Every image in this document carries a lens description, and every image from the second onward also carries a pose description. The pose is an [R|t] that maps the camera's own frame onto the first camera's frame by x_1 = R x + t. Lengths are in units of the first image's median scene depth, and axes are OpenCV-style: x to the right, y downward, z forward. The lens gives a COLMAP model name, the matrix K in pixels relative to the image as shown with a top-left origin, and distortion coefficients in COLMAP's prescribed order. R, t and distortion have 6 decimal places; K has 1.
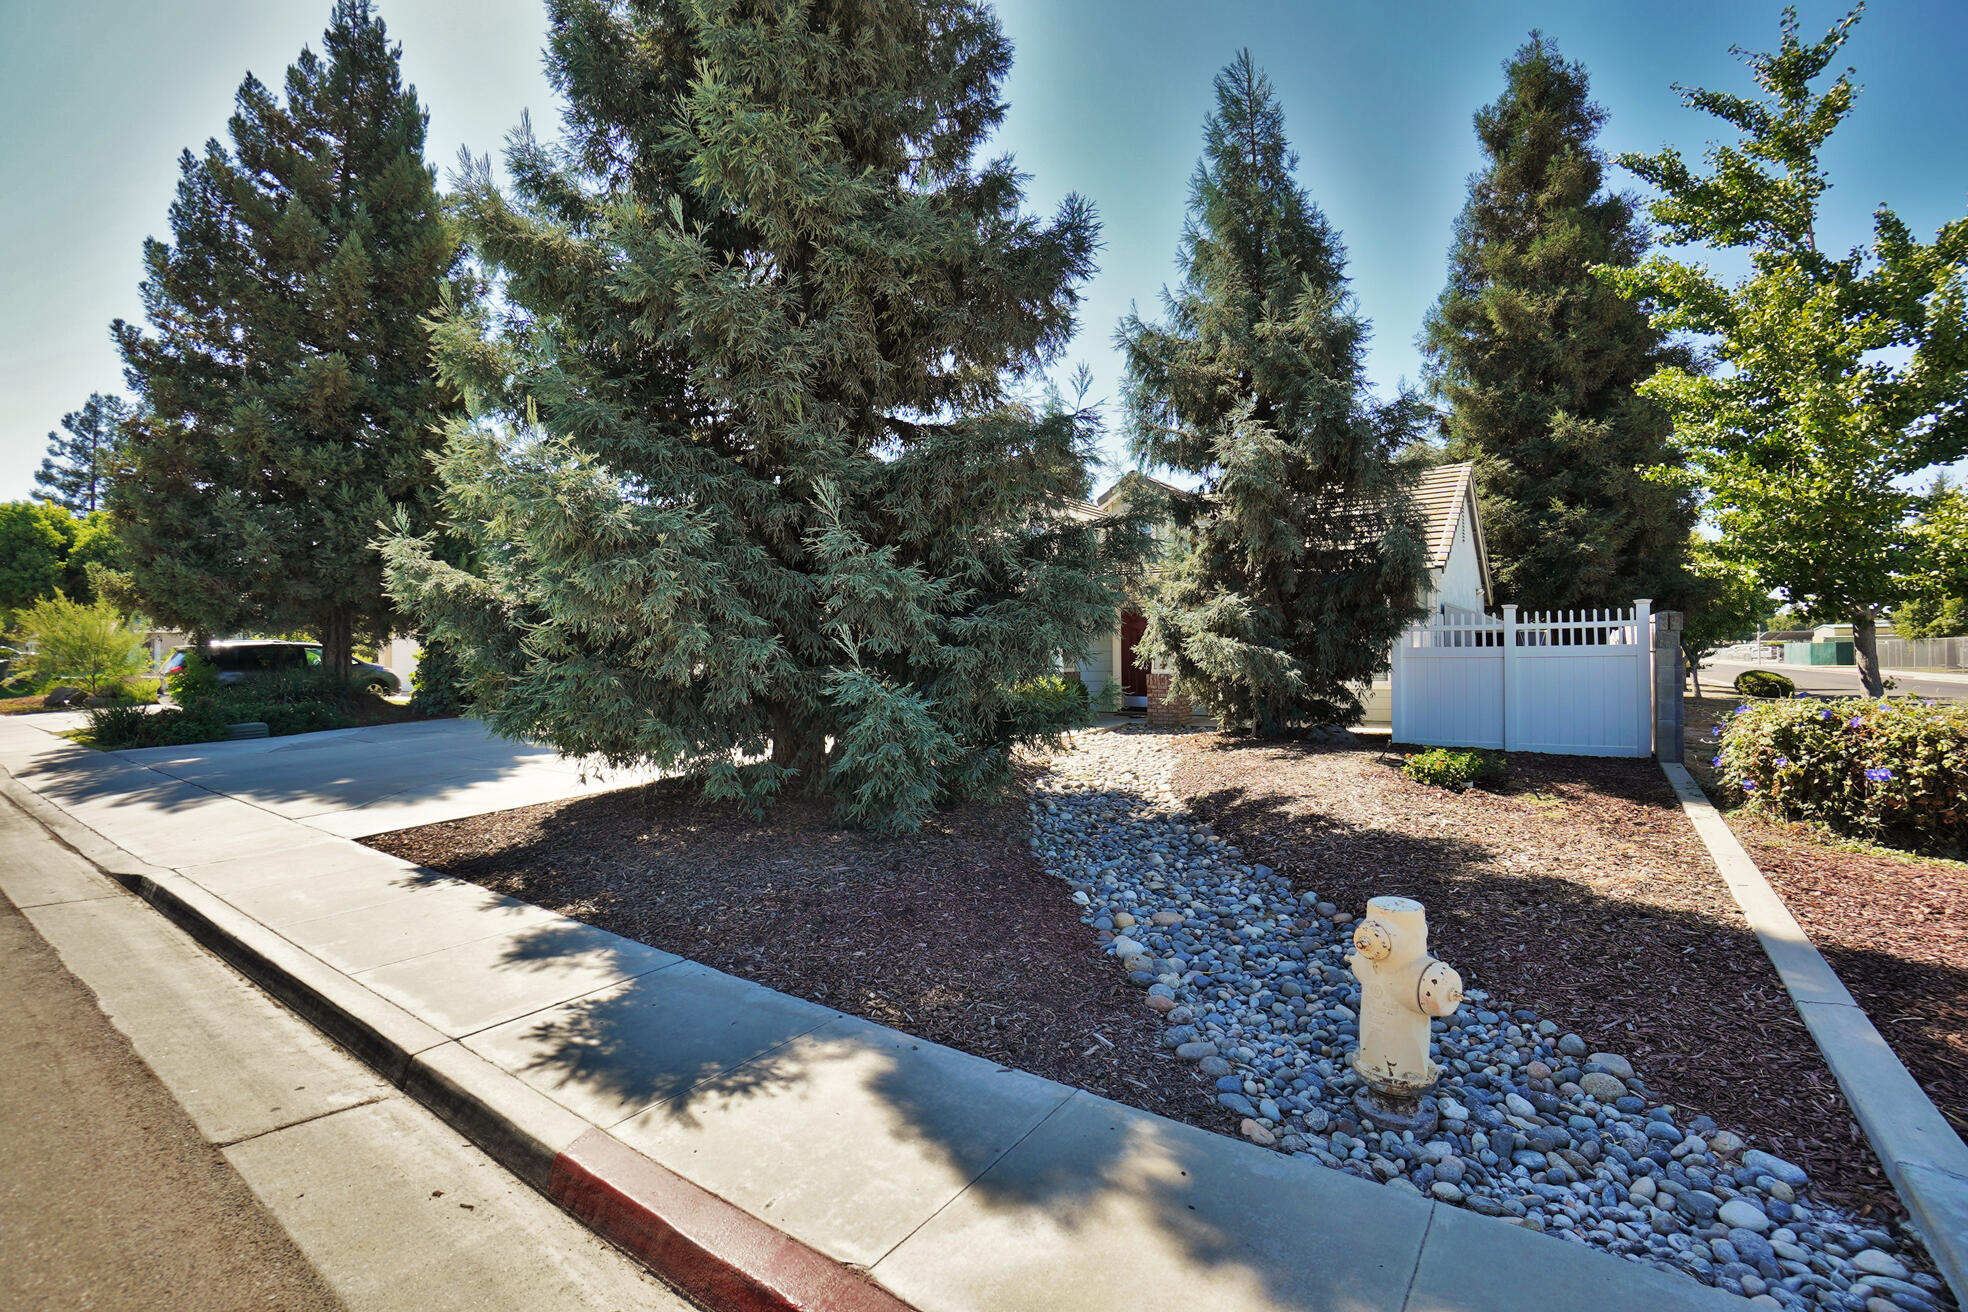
lens RADIAL K [[871.2, 0, 959.0], [0, 871.2, 641.7], [0, 0, 1]] dist [-0.064129, 0.022682]
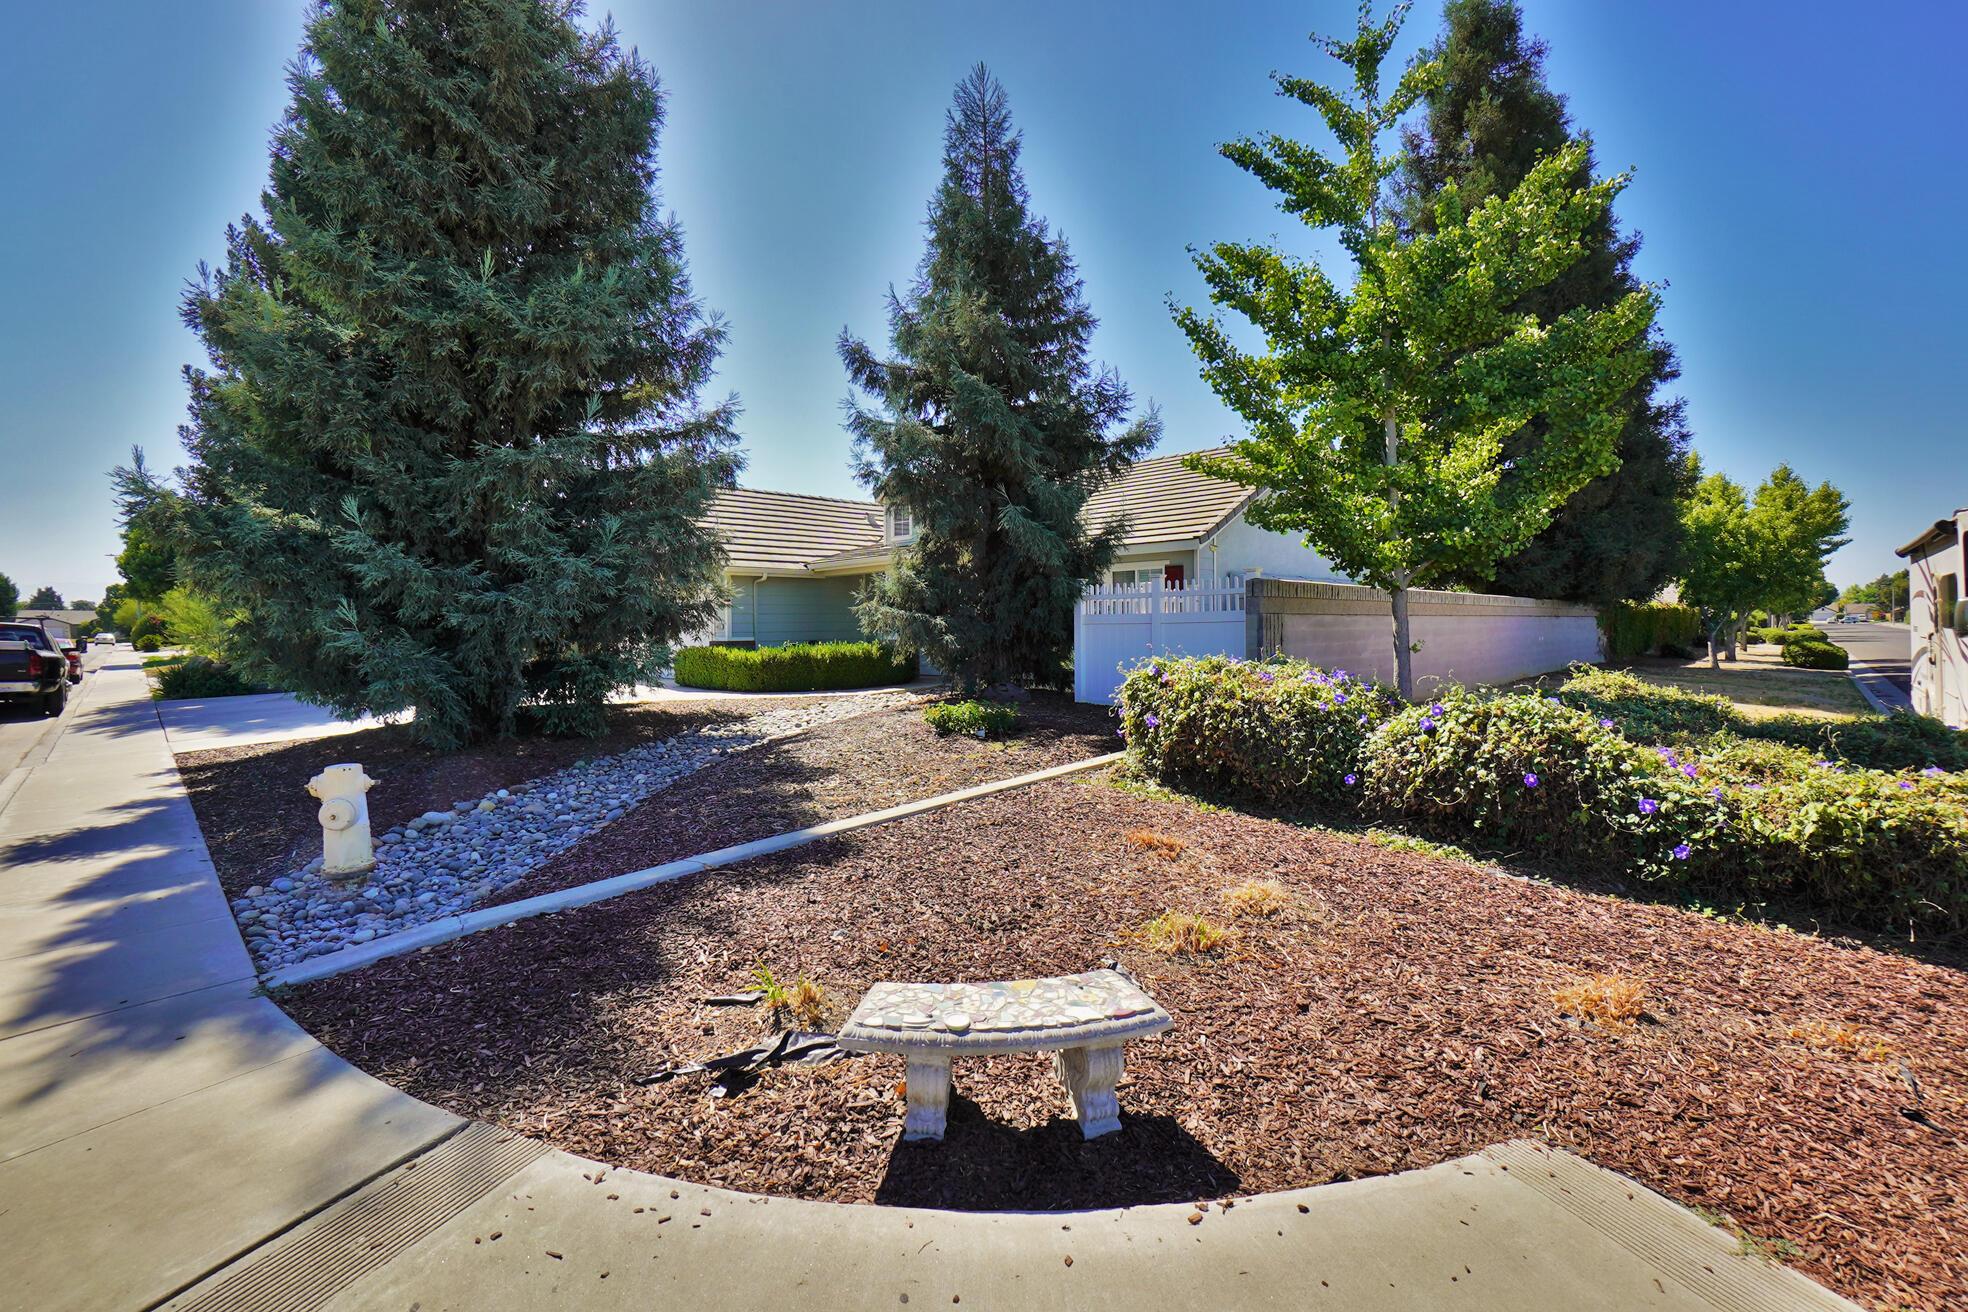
lens RADIAL K [[871.2, 0, 959.0], [0, 871.2, 641.7], [0, 0, 1]] dist [-0.064129, 0.022682]
pose [[0.986362, -0.002653, -0.164571, 0.354542], [0.007722, 0.999515, 0.030166, 0.005086], [0.164411, -0.031025, 0.985904, -0.074017]]
